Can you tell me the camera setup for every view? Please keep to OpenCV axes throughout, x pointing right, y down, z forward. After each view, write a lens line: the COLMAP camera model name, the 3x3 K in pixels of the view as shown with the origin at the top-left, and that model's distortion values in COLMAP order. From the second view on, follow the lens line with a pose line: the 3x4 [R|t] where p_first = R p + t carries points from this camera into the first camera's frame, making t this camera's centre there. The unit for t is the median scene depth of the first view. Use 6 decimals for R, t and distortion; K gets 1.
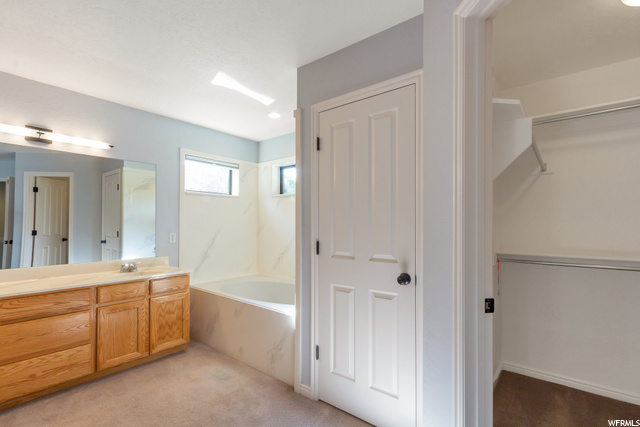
lens RADIAL K [[298.0, 0, 324.0], [0, 298.0, 221.0], [0, 0, 1]] dist [0.011565, -0.003992]
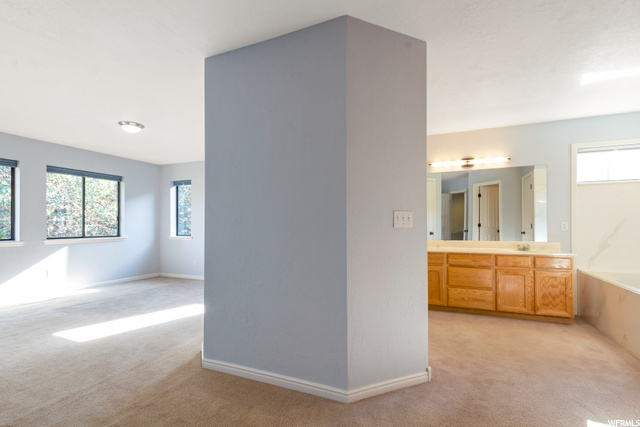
lens RADIAL K [[298.0, 0, 325.1], [0, 298.0, 222.6], [0, 0, 1]] dist [0.011565, -0.003992]
pose [[0.278786, -0.008853, -0.960312, 0.394454], [0.012920, 0.999902, -0.005467, 0.044616], [0.960266, -0.010883, 0.278873, -0.218510]]
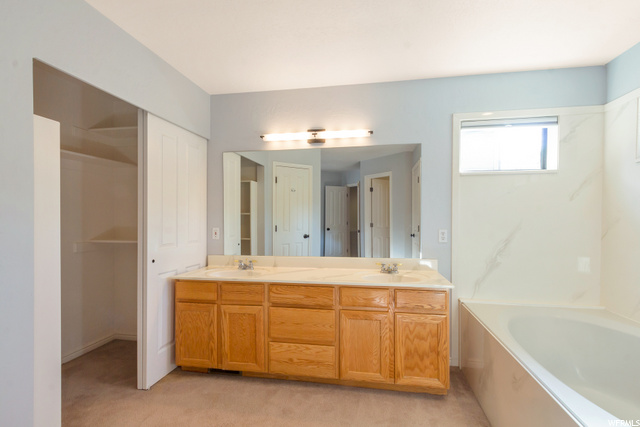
lens RADIAL K [[298.0, 0, 325.0], [0, 298.0, 220.9], [0, 0, 1]] dist [0.011565, -0.003992]
pose [[0.486454, 0.006968, -0.873678, 0.011887], [0.011554, 0.999829, 0.014407, 0.004652], [0.873630, -0.017103, 0.486290, 0.445111]]
